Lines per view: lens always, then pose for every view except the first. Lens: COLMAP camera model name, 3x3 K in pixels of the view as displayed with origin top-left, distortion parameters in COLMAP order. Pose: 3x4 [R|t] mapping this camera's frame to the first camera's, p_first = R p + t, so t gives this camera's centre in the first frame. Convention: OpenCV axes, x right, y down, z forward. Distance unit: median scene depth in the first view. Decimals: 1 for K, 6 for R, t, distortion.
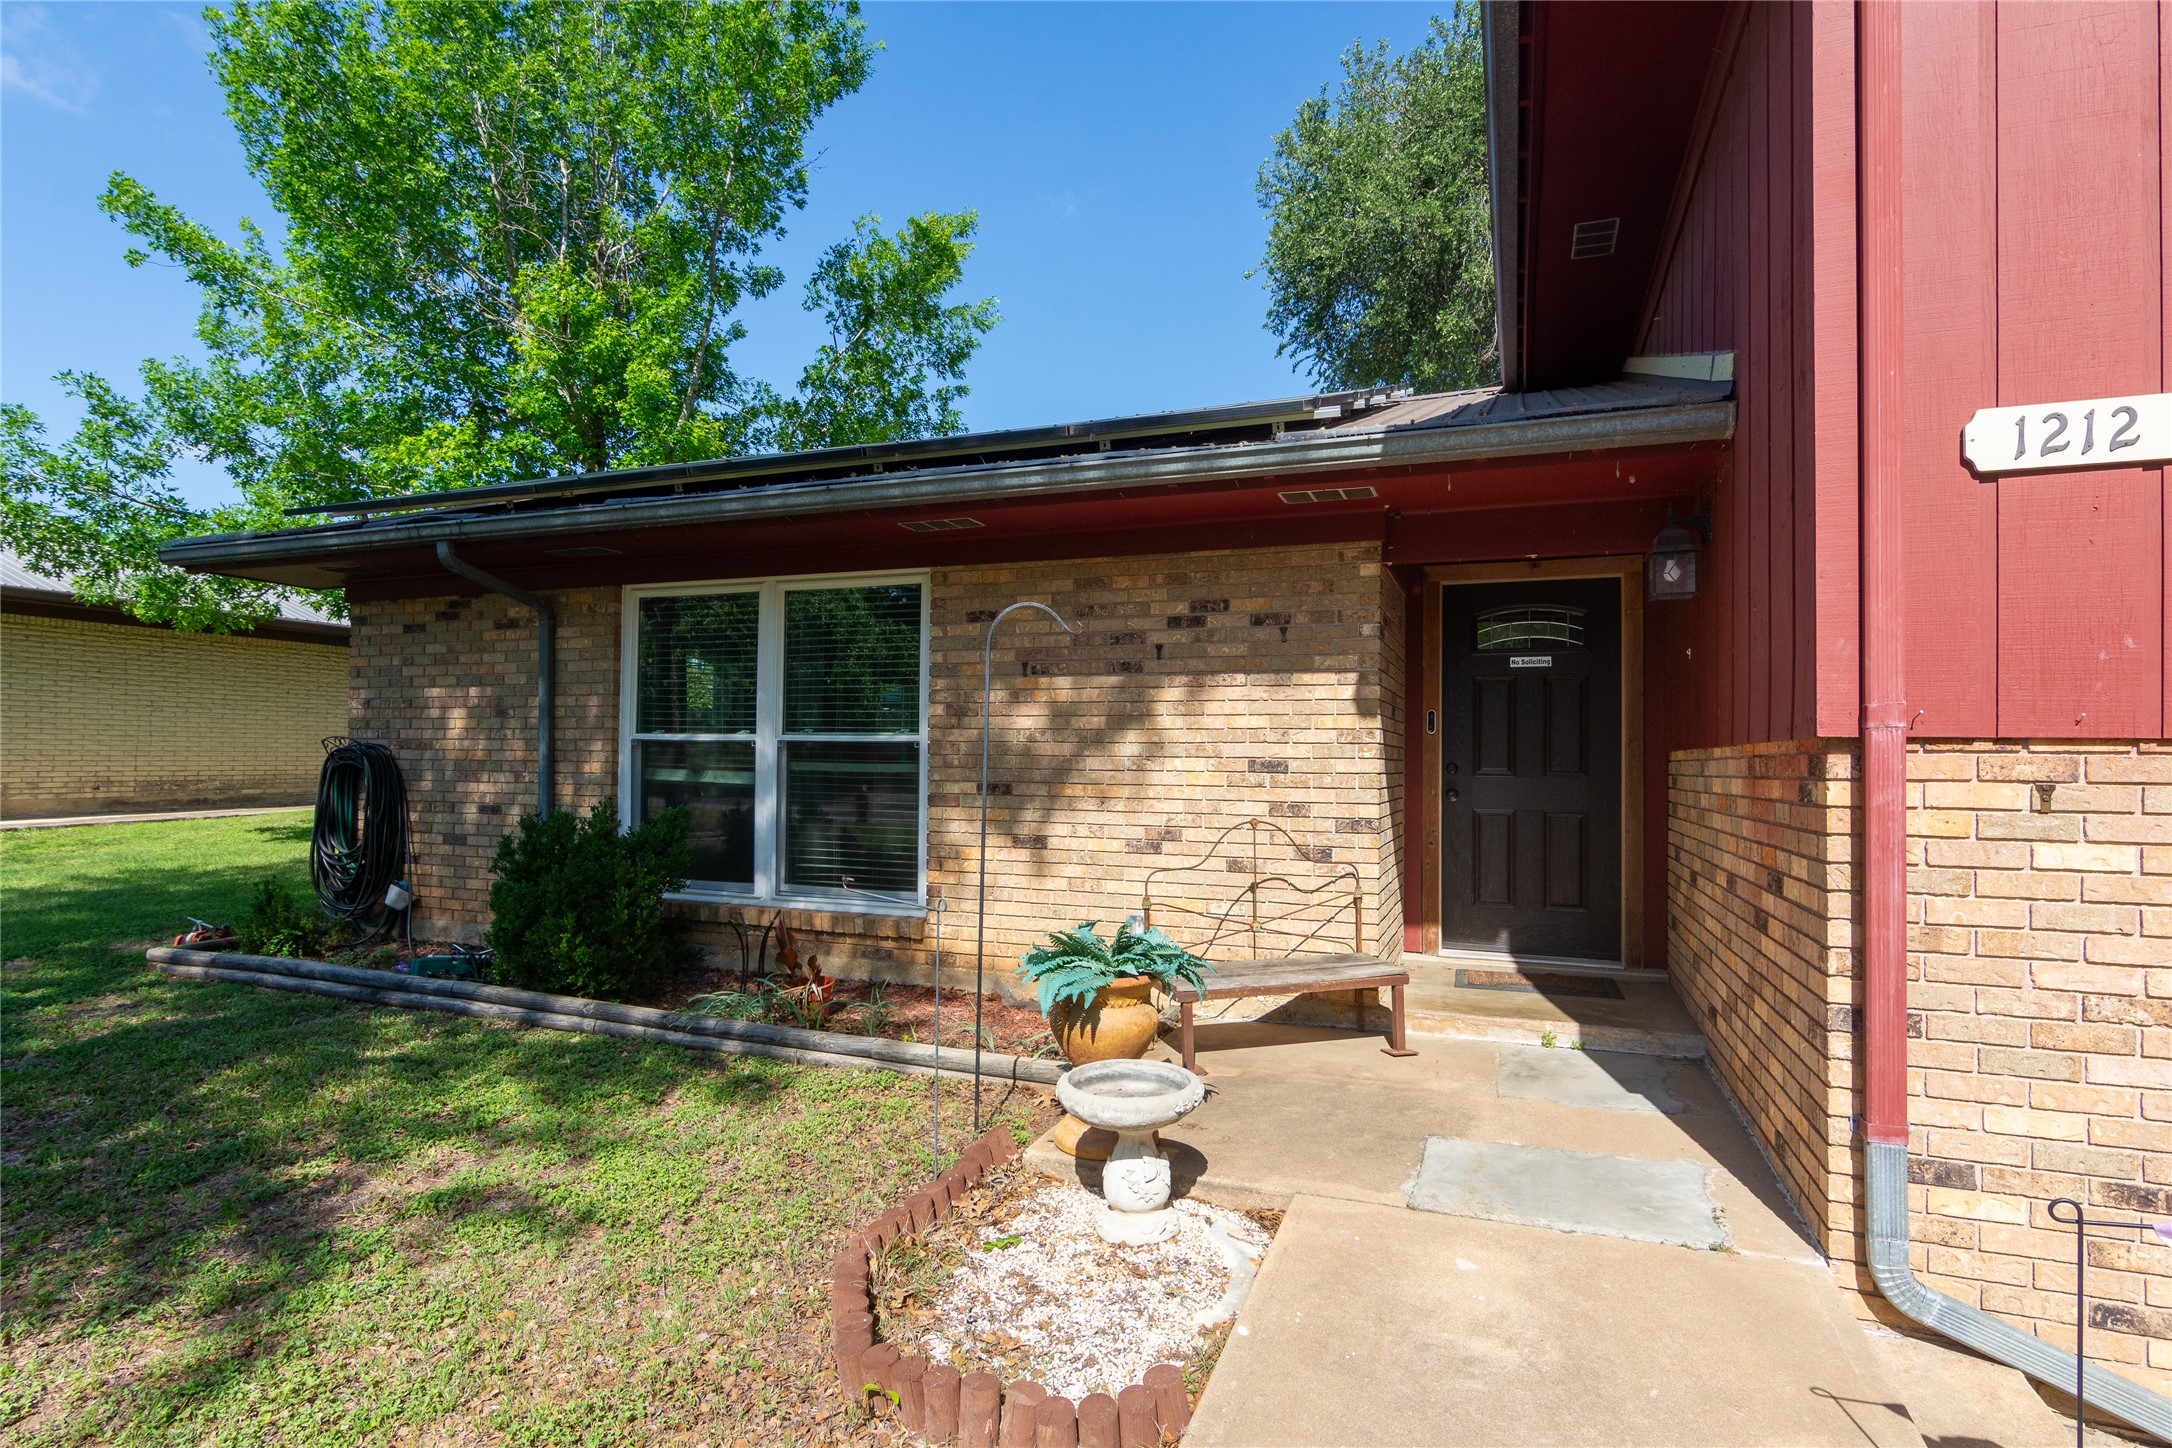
lens RADIAL K [[1098.7, 0, 1083.8], [0, 1098.7, 736.5], [0, 0, 1]] dist [-0.003457, -0.000594]
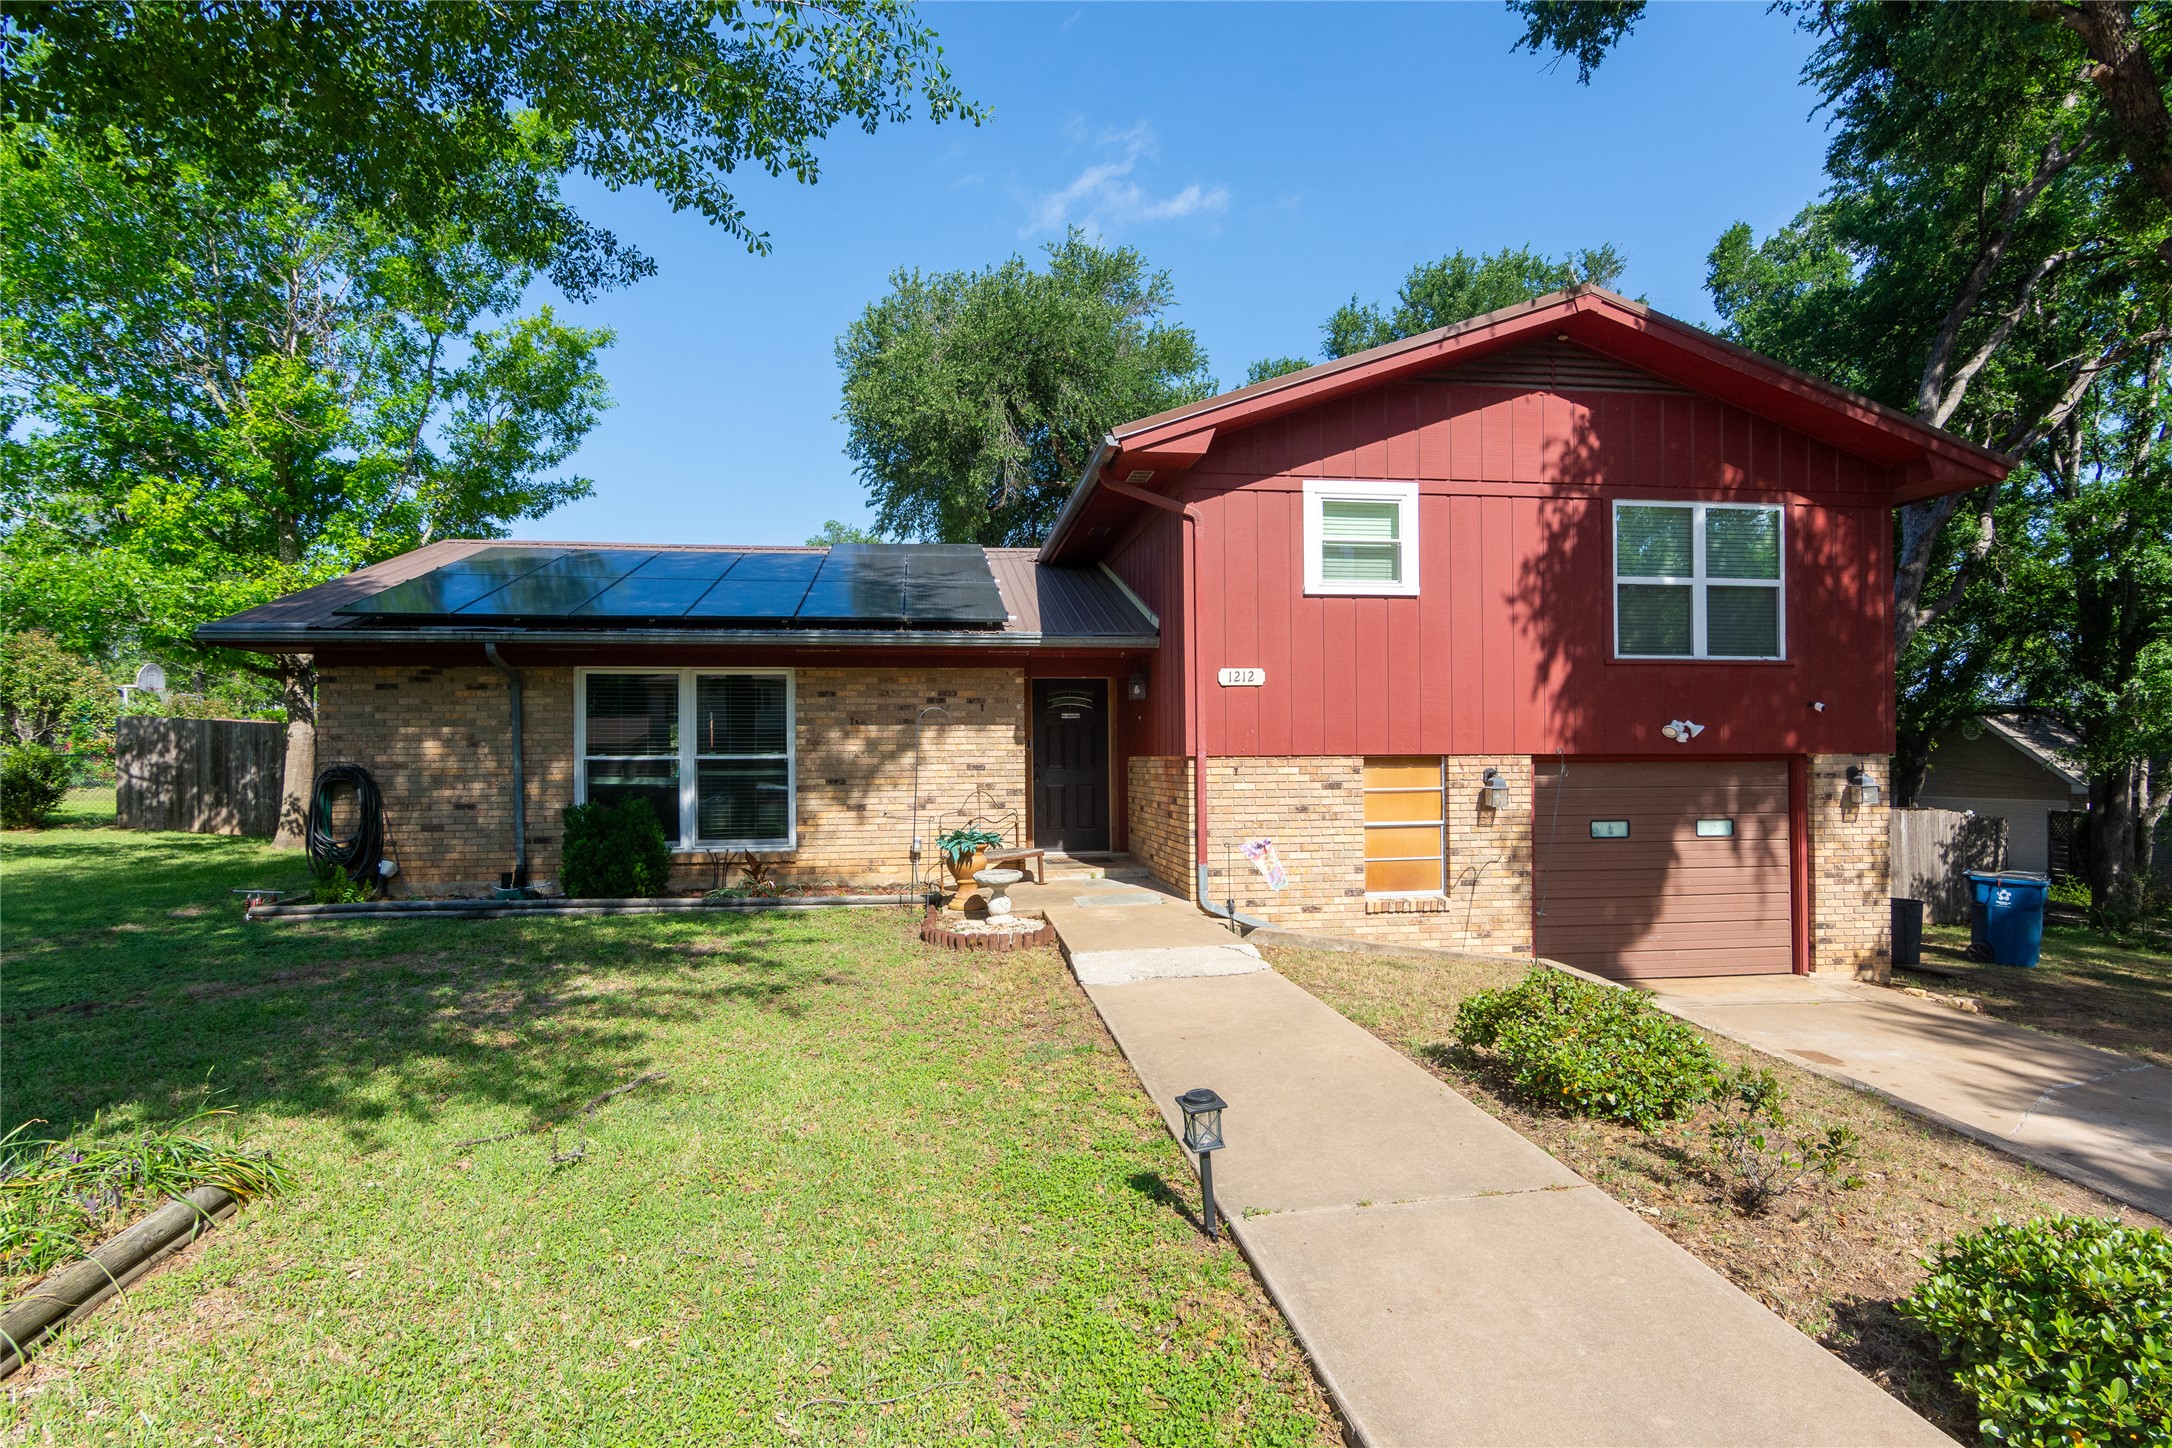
lens RADIAL K [[1098.7, 0, 1083.8], [0, 1098.7, 736.5], [0, 0, 1]] dist [-0.003457, -0.000594]
pose [[0.871117, -0.010301, 0.490968, -0.673740], [0.008533, 0.999947, 0.005841, -0.042316], [-0.491002, -0.000899, 0.871158, -0.955223]]
